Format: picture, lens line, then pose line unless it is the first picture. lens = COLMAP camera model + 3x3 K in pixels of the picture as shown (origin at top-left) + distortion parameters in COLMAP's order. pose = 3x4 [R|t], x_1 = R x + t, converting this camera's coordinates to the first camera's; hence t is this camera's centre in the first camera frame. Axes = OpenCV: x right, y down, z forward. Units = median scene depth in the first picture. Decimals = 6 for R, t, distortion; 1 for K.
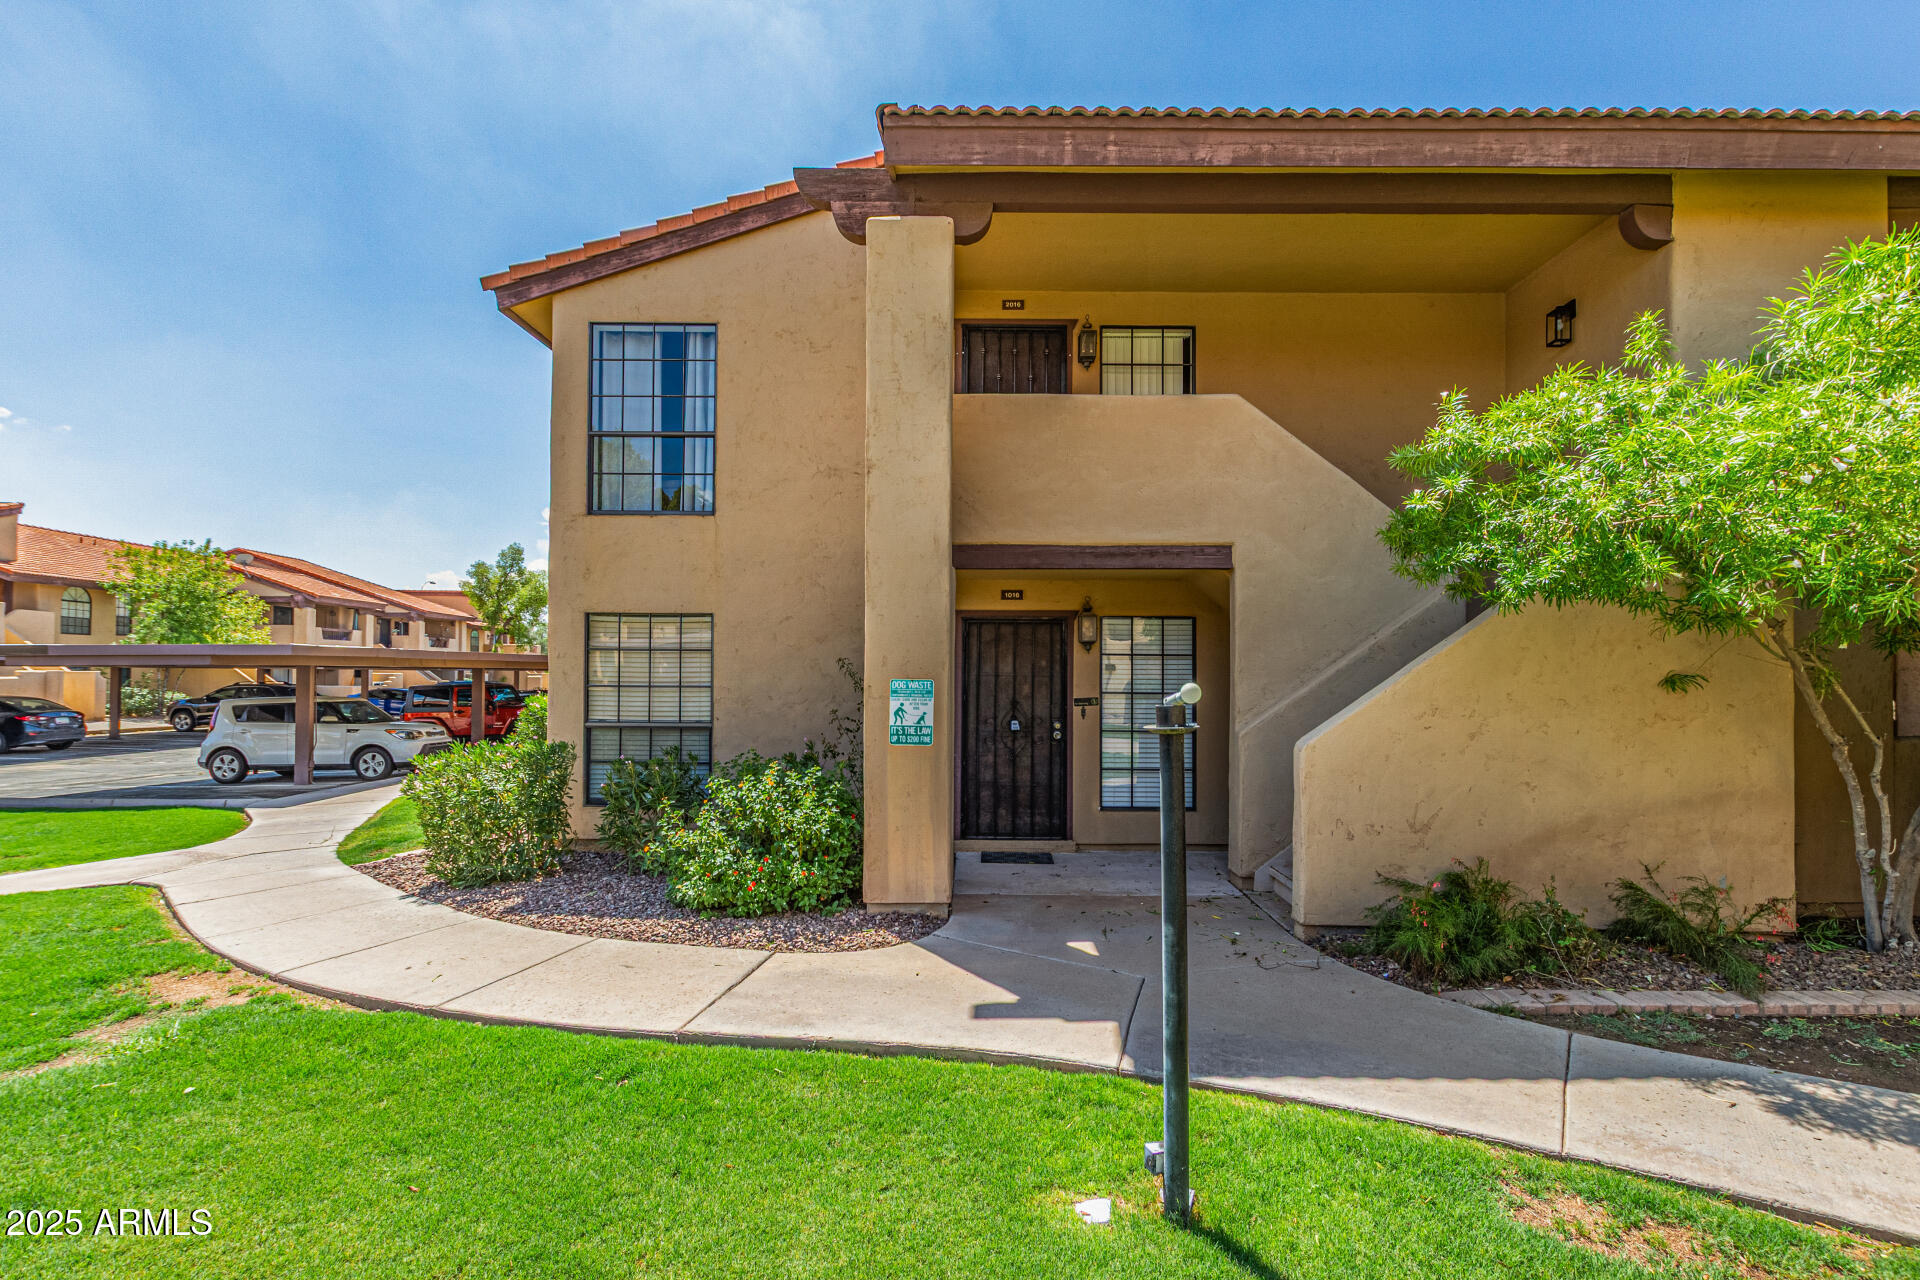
lens RADIAL K [[895.3, 0, 962.8], [0, 895.3, 649.5], [0, 0, 1]] dist [0.004037, 0.000338]
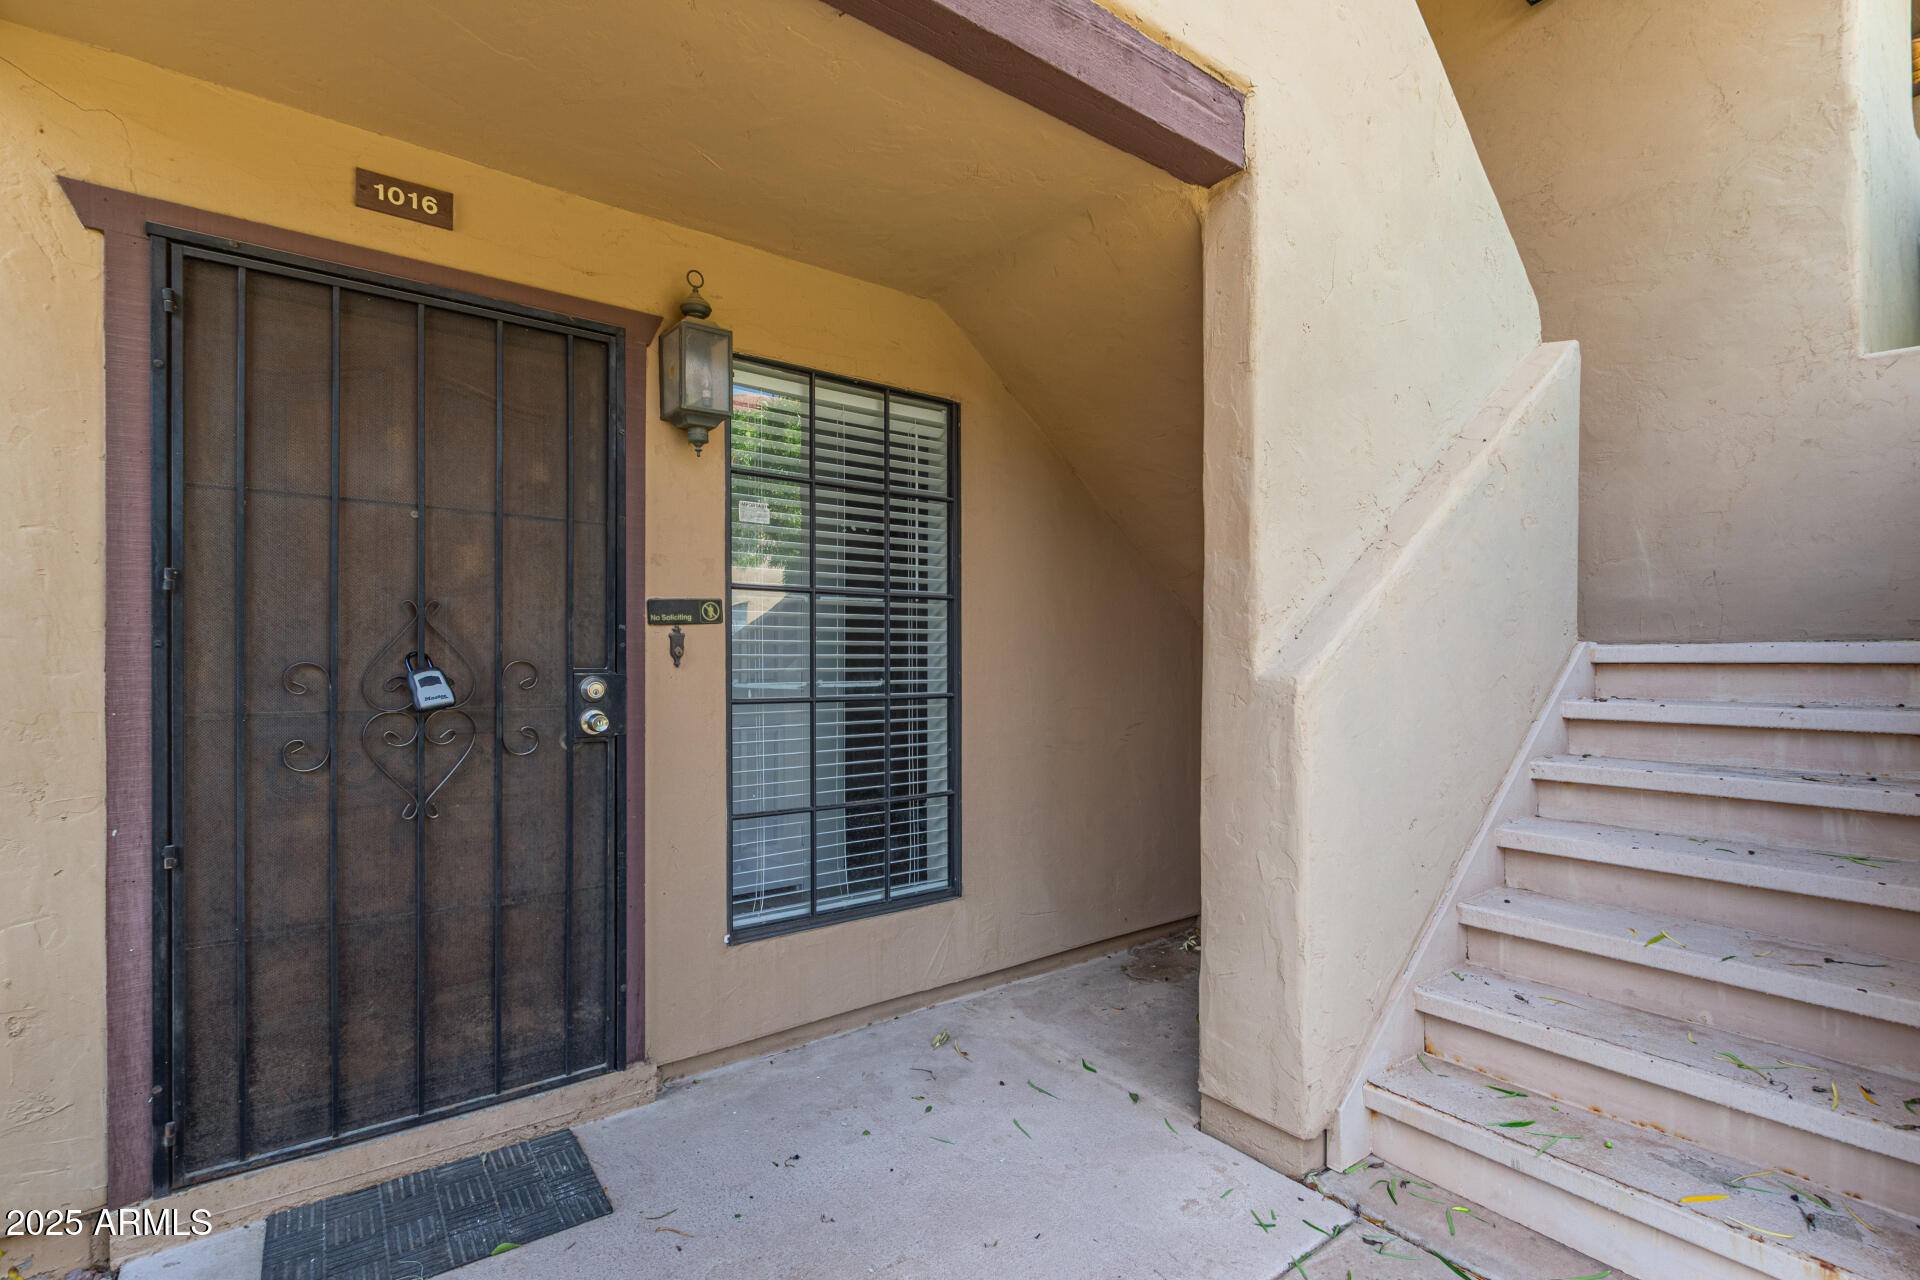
lens RADIAL K [[895.3, 0, 972.9], [0, 895.3, 660.8], [0, 0, 1]] dist [0.004037, 0.000338]
pose [[0.789677, -0.008334, 0.613466, 0.023565], [-0.009966, 0.999602, 0.026408, 0.066610], [-0.613442, -0.026968, 0.789279, 0.689547]]
